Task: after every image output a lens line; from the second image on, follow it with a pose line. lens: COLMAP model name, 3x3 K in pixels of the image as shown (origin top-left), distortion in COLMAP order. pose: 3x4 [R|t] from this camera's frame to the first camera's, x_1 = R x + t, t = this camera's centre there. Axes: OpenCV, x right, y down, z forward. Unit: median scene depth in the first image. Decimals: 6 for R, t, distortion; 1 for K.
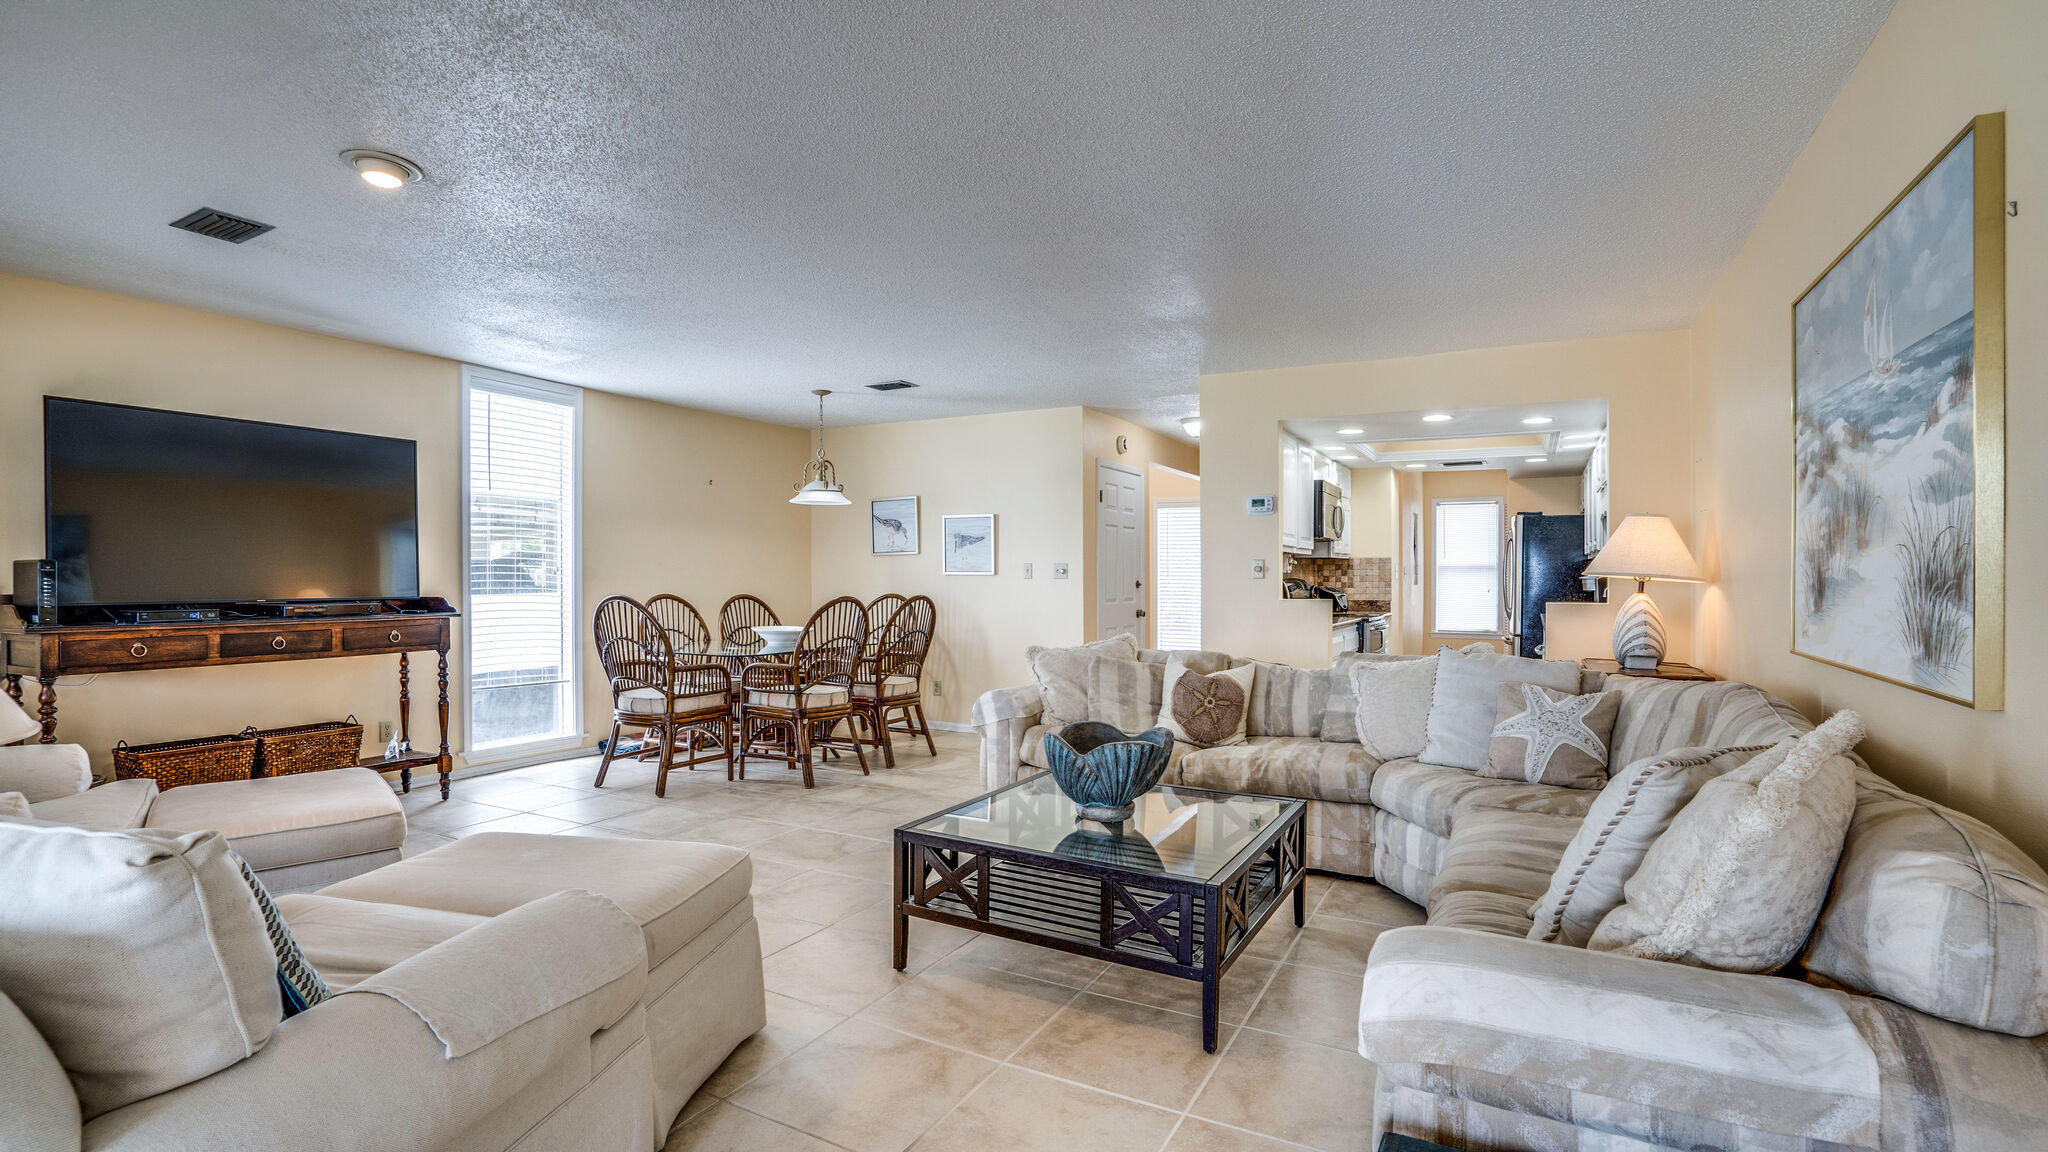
lens RADIAL K [[963.1, 0, 1017.9], [0, 963.1, 579.1], [0, 0, 1]] dist [-0.055233, 0.024098]
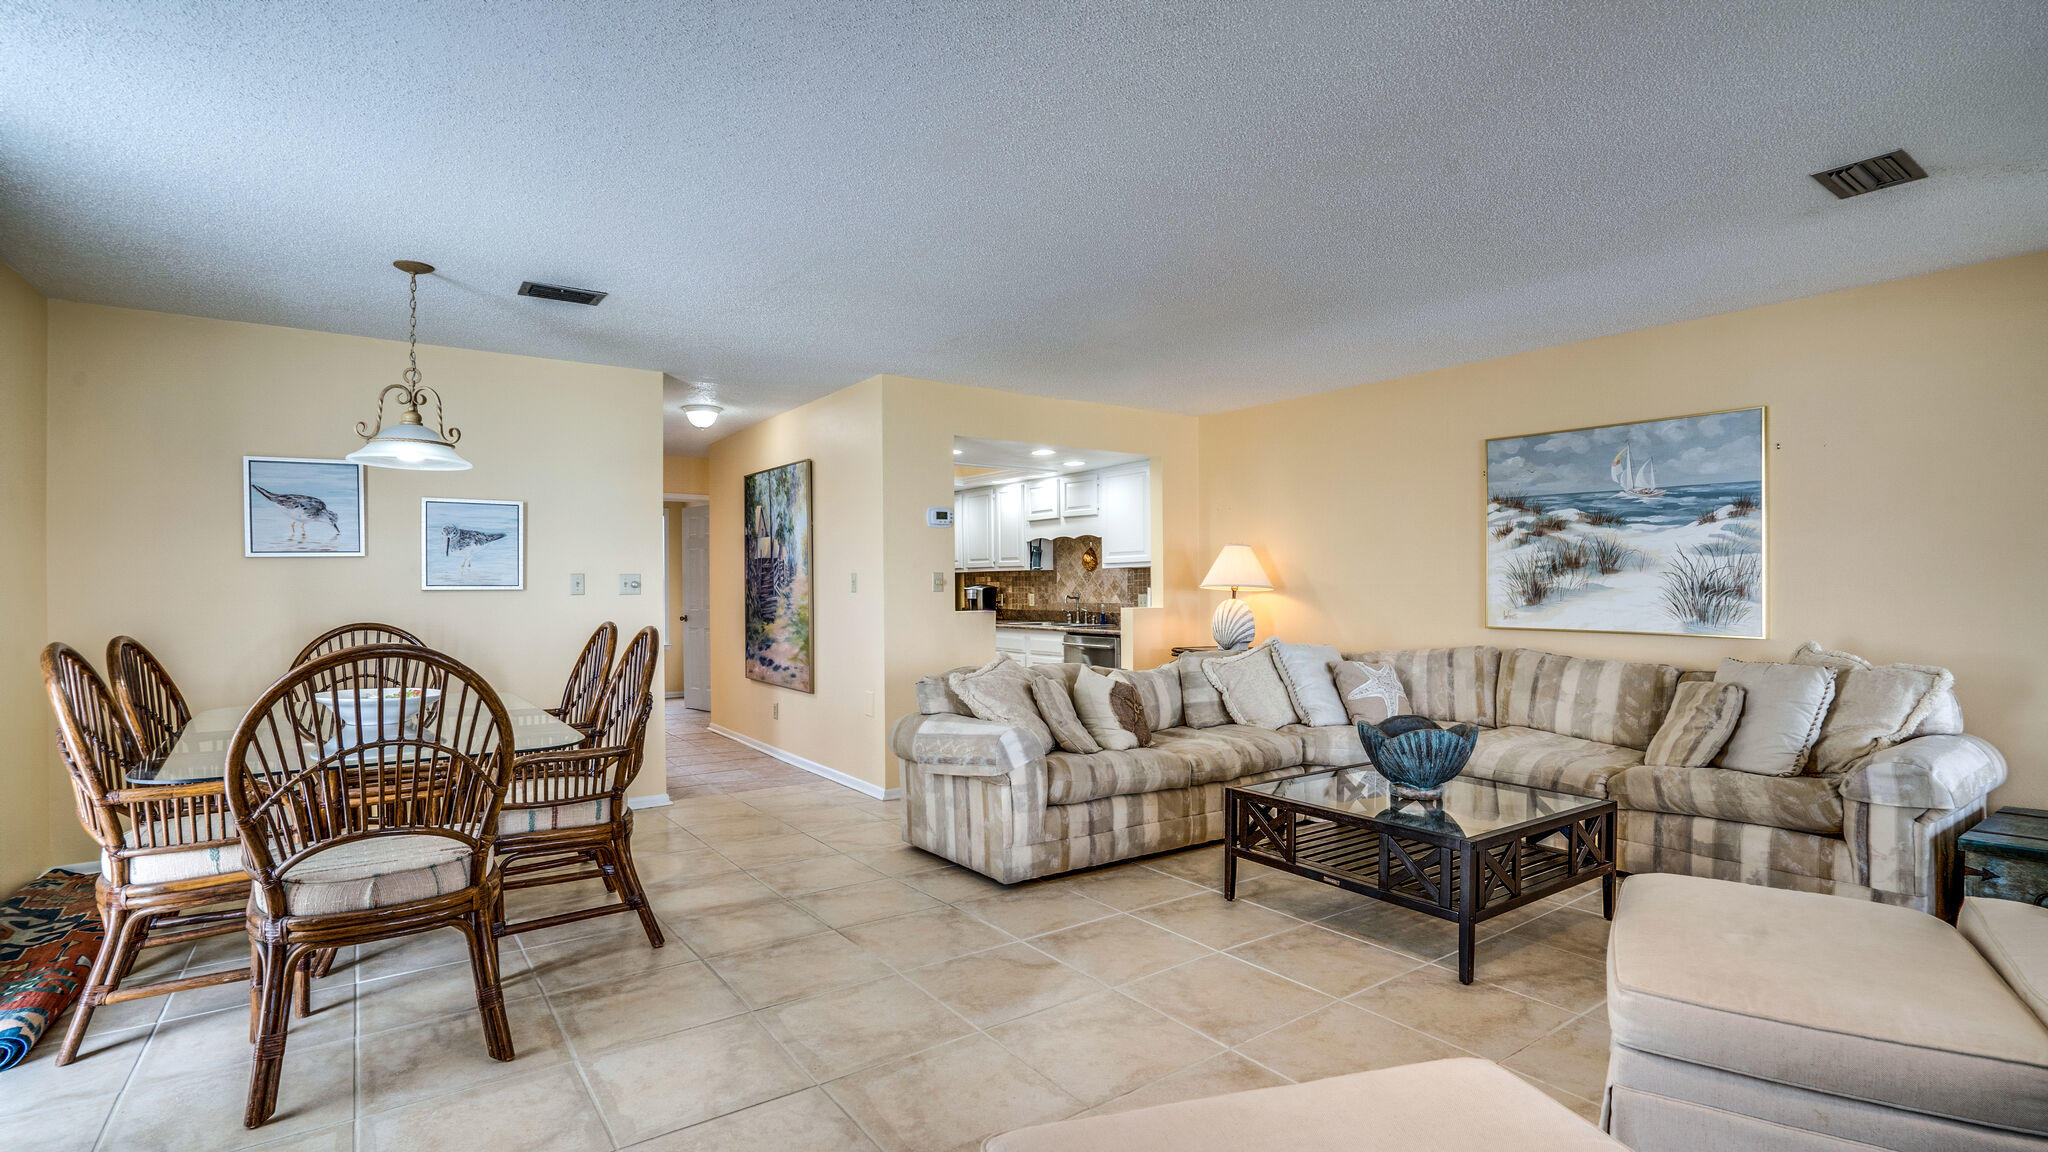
lens RADIAL K [[946.9, 0, 1024.0], [0, 946.9, 576.0], [0, 0, 1]] dist [-0.055543, 0.022619]
pose [[0.430767, 0.006864, 0.902437, -0.672726], [0.008023, 0.999902, -0.011435, -0.005780], [-0.902427, 0.012166, 0.430670, 0.557607]]
